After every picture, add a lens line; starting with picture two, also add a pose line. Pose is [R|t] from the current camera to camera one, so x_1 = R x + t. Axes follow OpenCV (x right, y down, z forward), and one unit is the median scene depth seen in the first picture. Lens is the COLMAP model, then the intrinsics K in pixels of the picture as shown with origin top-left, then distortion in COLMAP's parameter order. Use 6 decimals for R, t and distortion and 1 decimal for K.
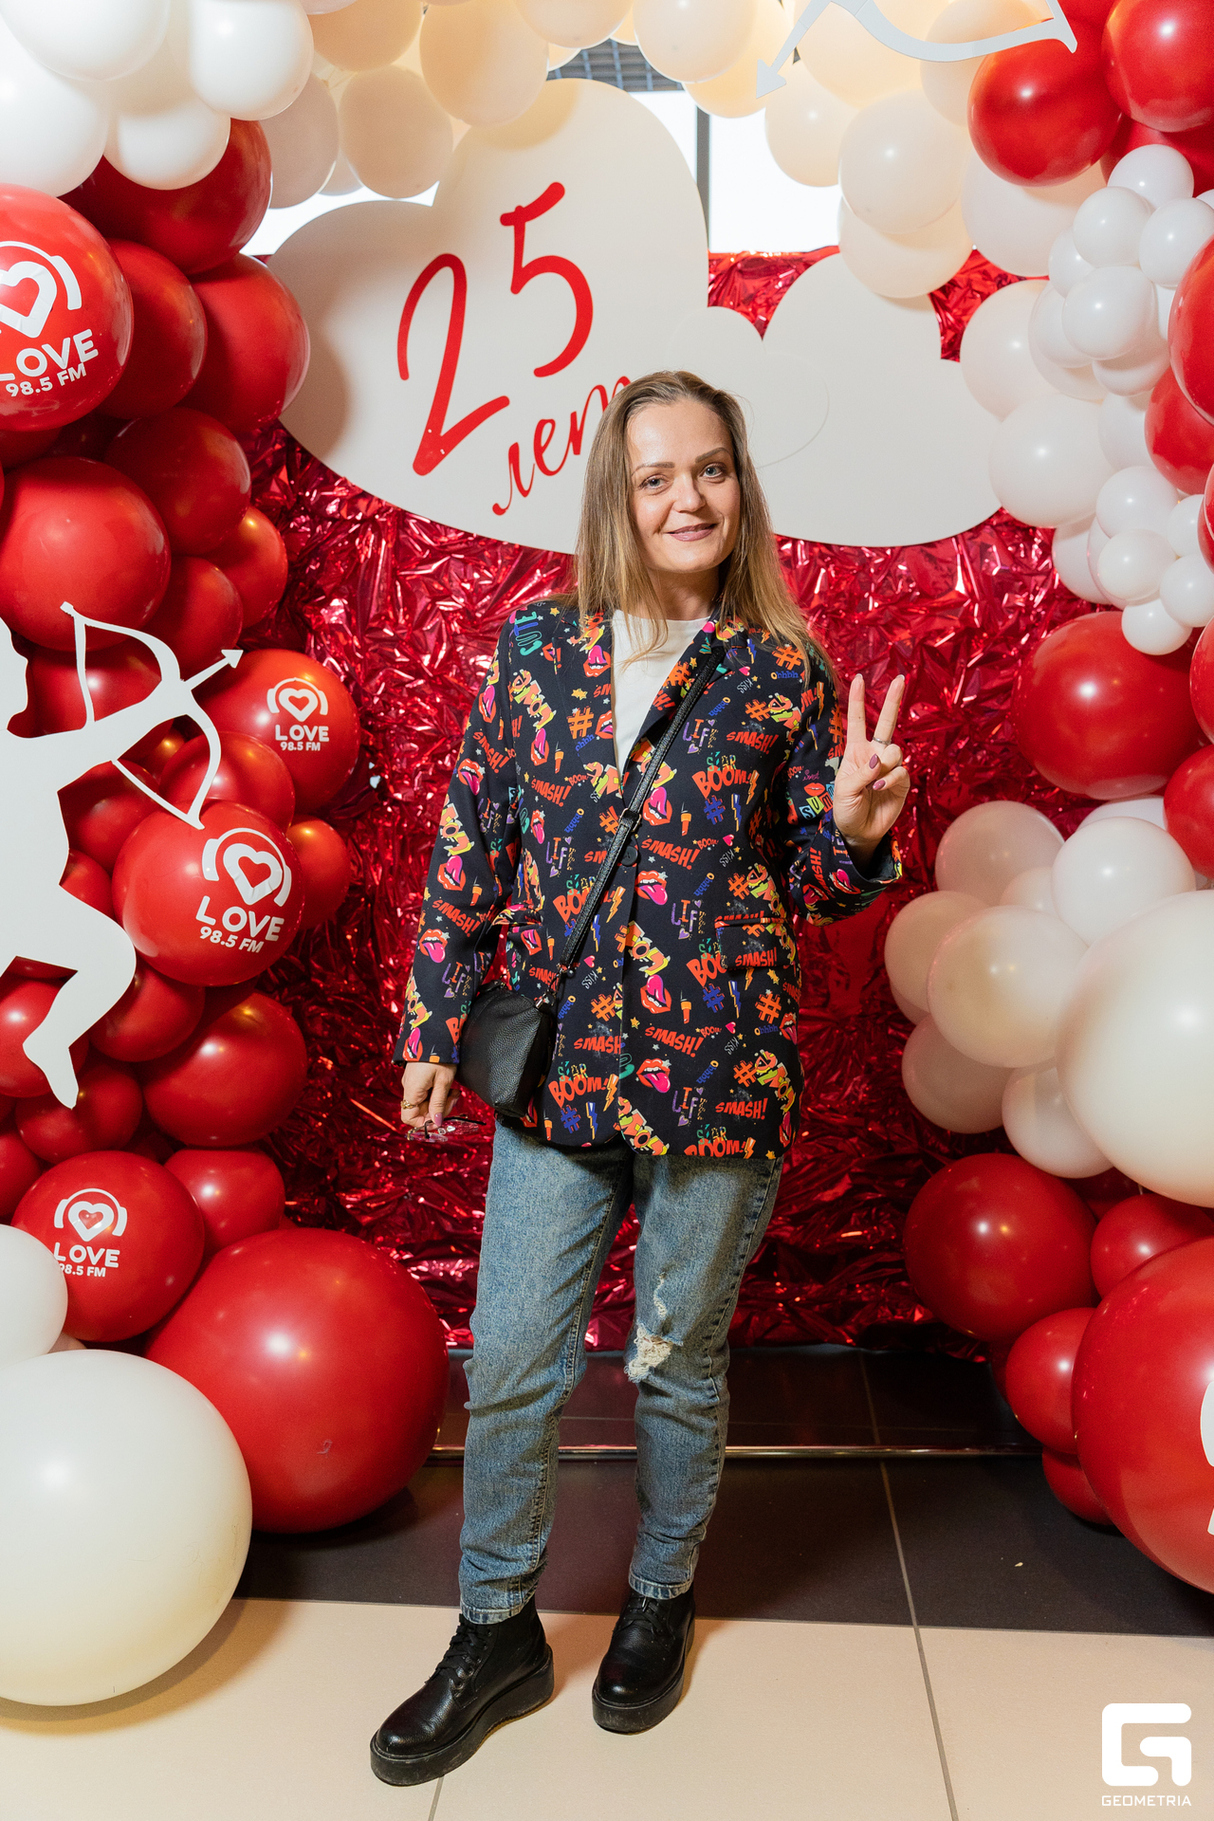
lens RADIAL K [[1611.5, 0, 602.5], [0, 1611.5, 933.6], [0, 0, 1]] dist [-0.009970, -0.000076]
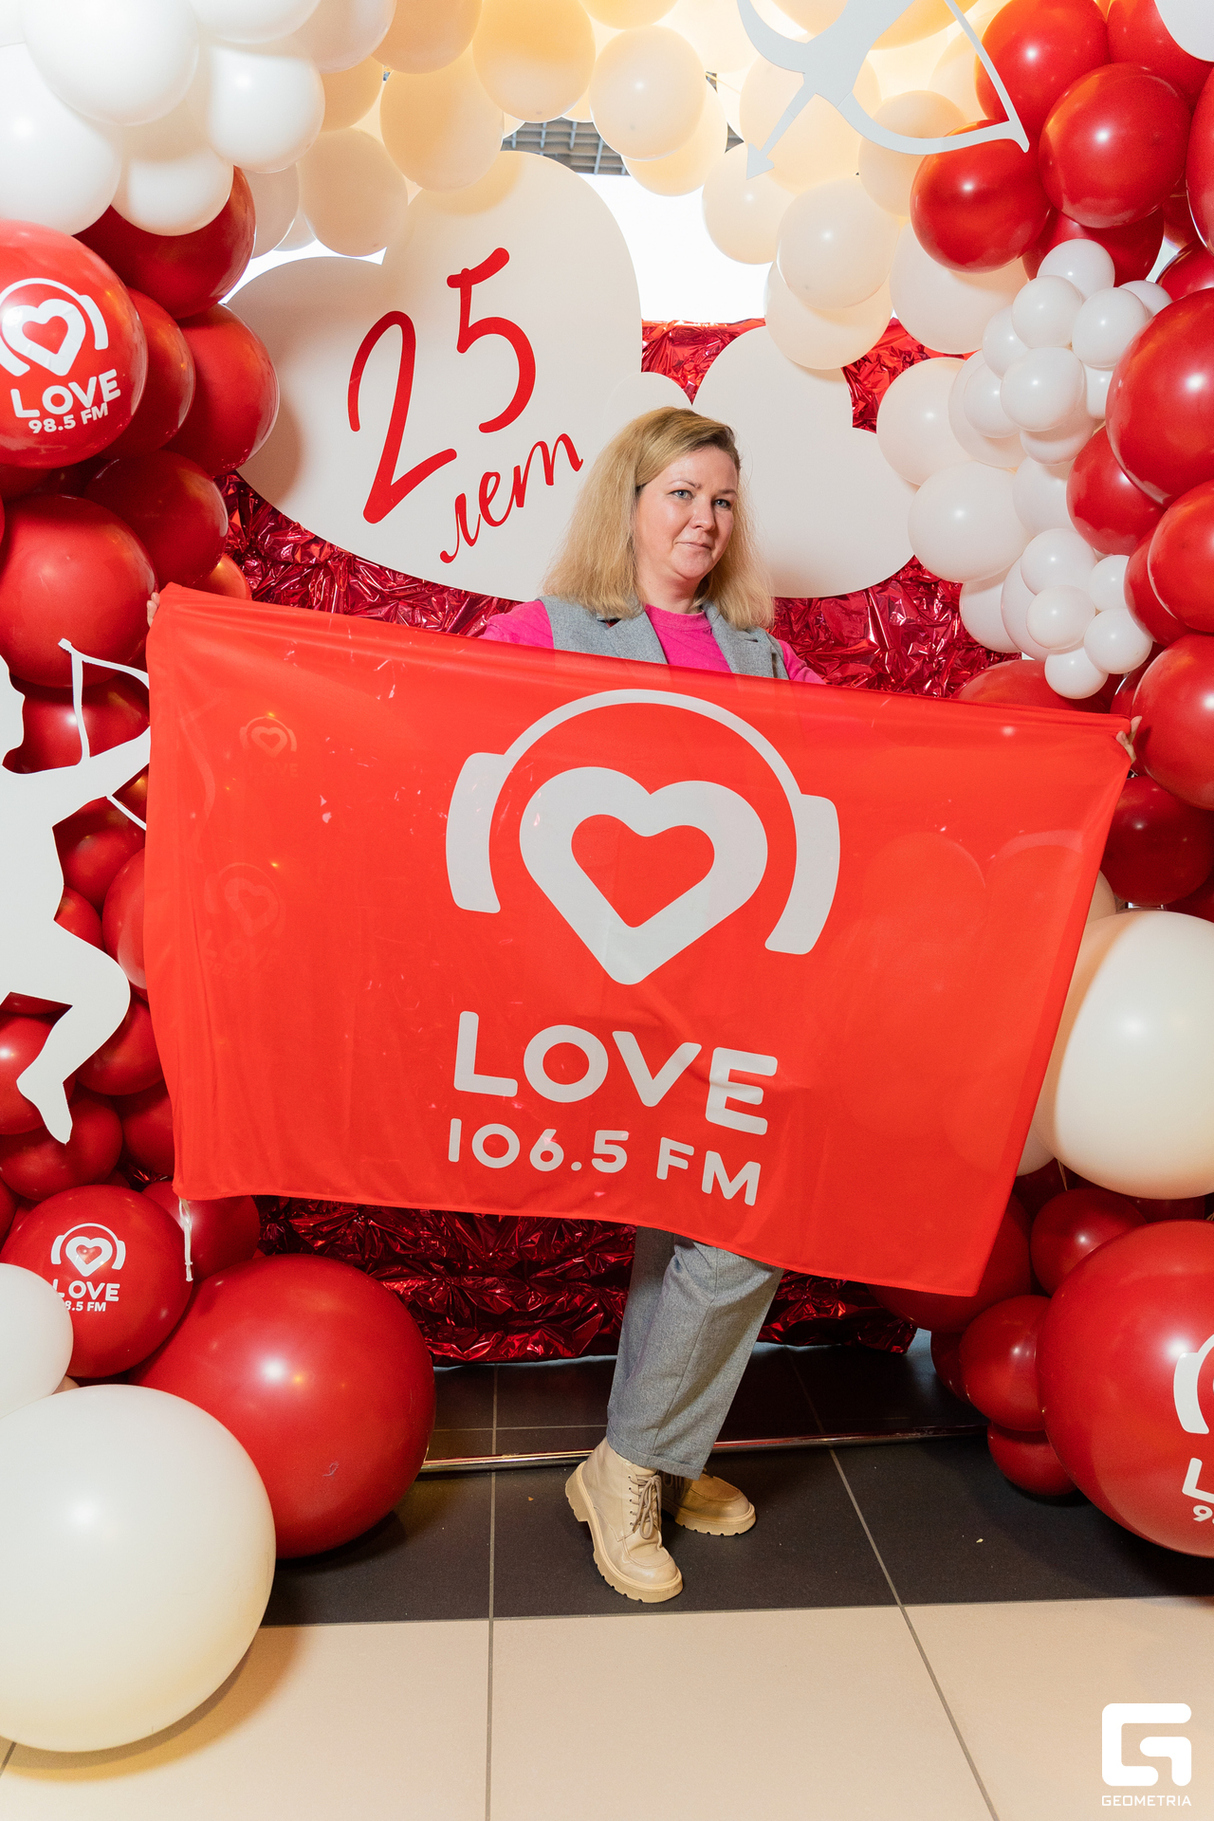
lens RADIAL K [[1522.7, 0, 605.9], [0, 1522.7, 932.2], [0, 0, 1]] dist [-0.004968, 0.013861]
pose [[0.990493, -0.013772, 0.136874, -0.102944], [0.016510, 0.999685, -0.018885, 0.000526], [-0.136571, 0.020965, 0.990408, 0.012374]]
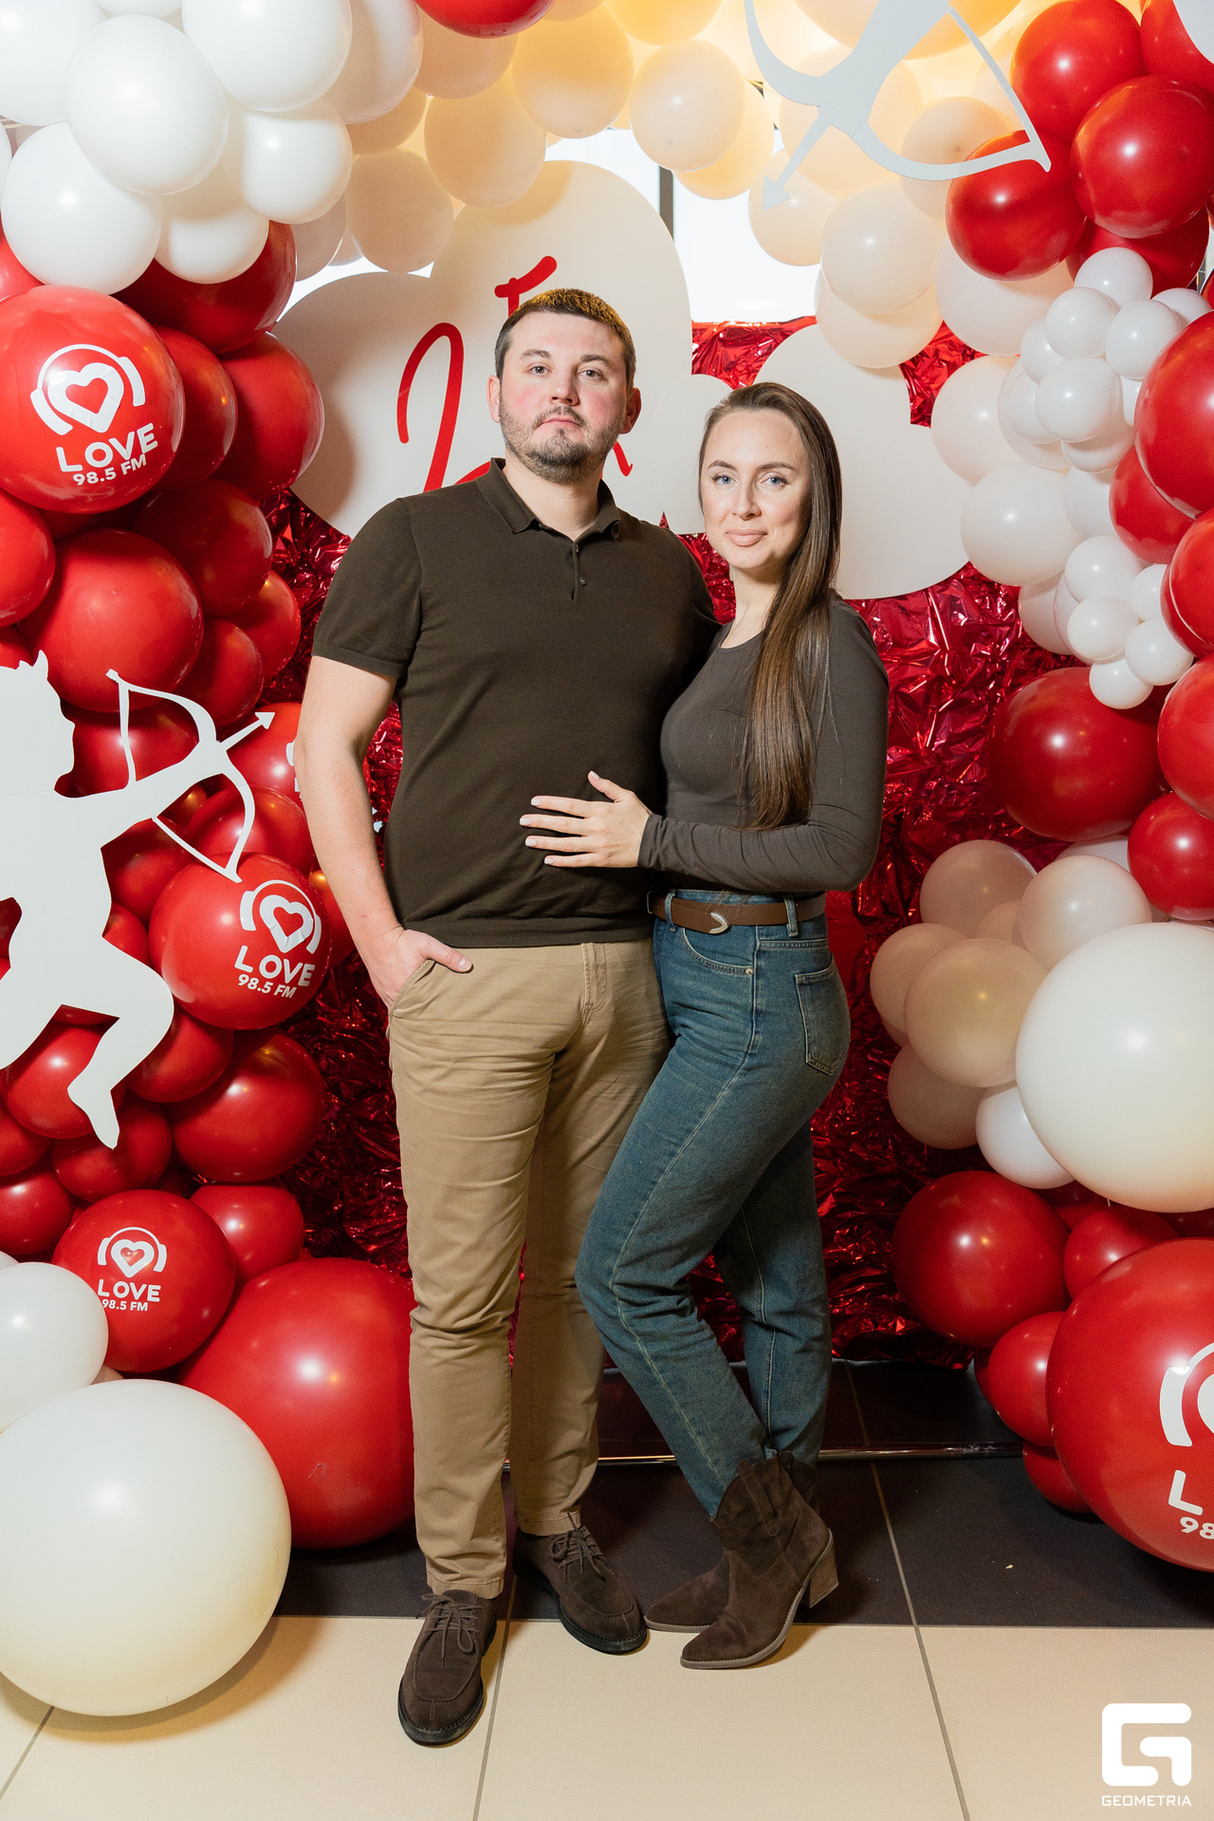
lens RADIAL K [[1673.8, 0, 603.3], [0, 1673.8, 923.1], [0, 0, 1]] dist [0.002561, -0.022068]
pose [[0.998487, -0.011705, 0.053734, -0.056577], [0.012432, 0.999835, -0.013219, -0.016537], [-0.053571, 0.013867, 0.998468, -0.087708]]
